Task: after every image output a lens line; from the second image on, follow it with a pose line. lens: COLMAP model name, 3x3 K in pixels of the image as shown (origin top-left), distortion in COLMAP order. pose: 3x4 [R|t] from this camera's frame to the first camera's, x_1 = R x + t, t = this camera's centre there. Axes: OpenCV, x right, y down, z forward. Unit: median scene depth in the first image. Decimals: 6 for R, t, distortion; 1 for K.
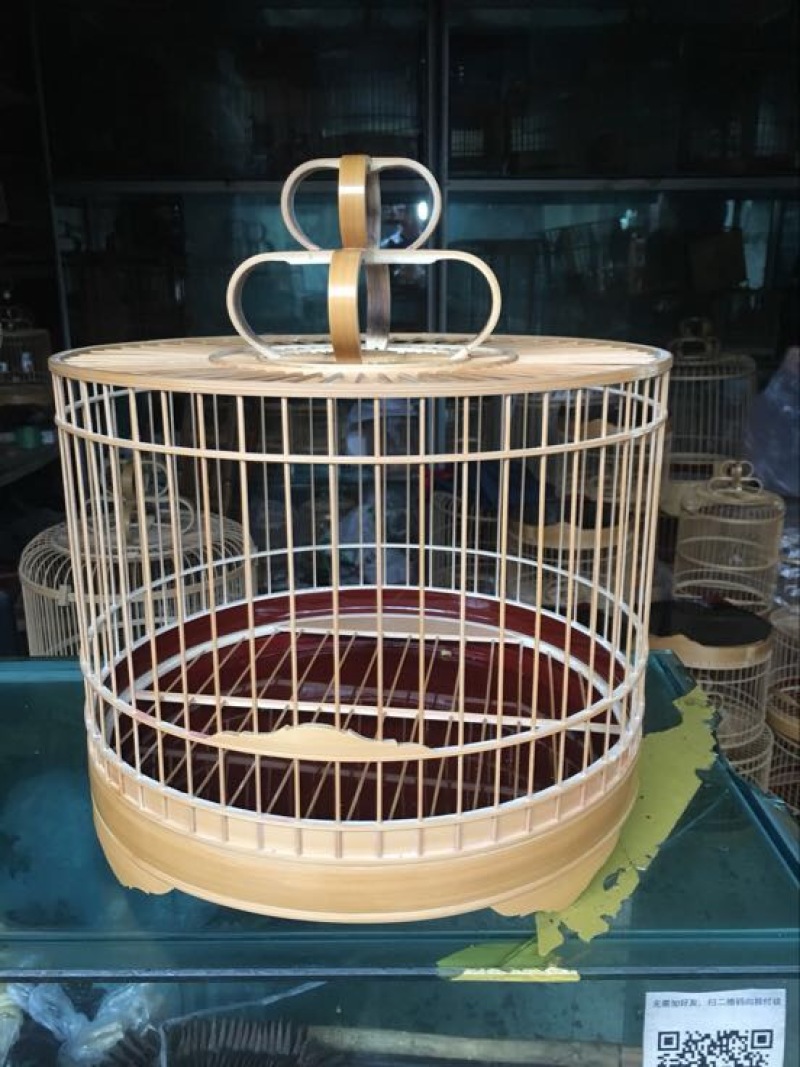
lens RADIAL K [[919.7, 0, 400.0], [0, 919.7, 533.5], [0, 0, 1]] dist [0.083939, -0.128705]
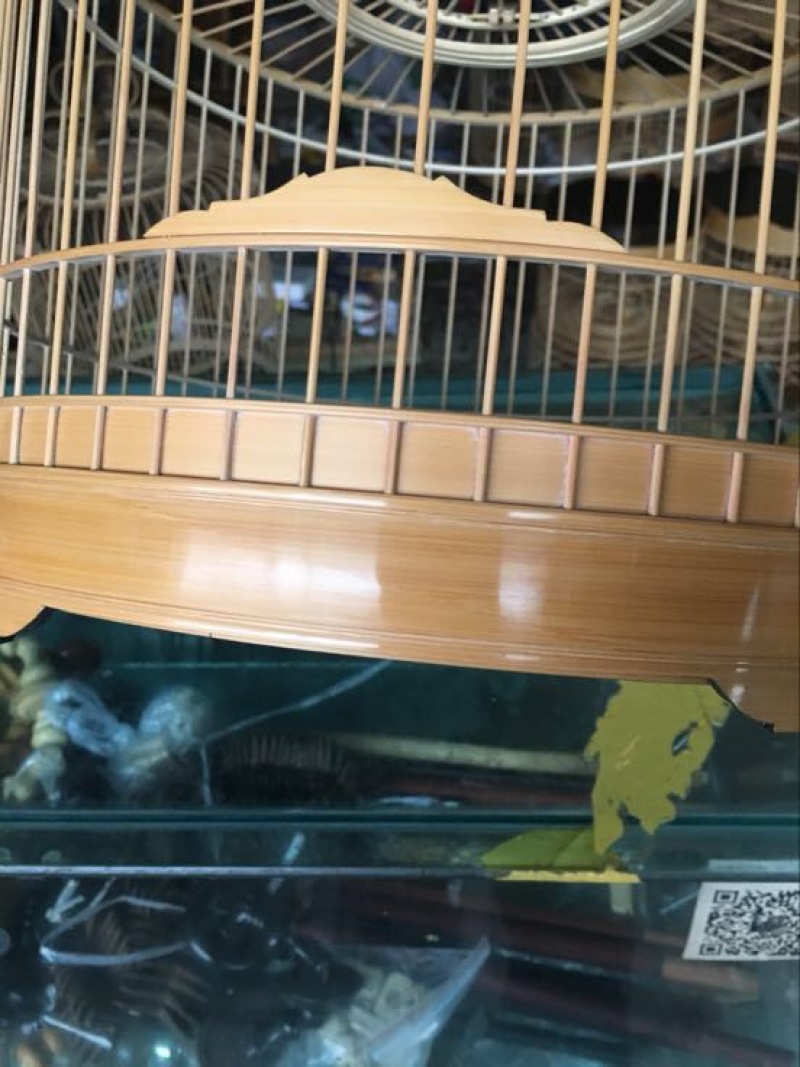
lens RADIAL K [[929.6, 0, 400.0], [0, 929.6, 533.5], [0, 0, 1]] dist [0.086088, -0.140305]
pose [[0.999282, -0.004982, -0.037546, -0.001853], [0.022260, 0.879279, 0.475786, -0.154955], [0.030643, -0.476281, 0.878759, 0.214234]]
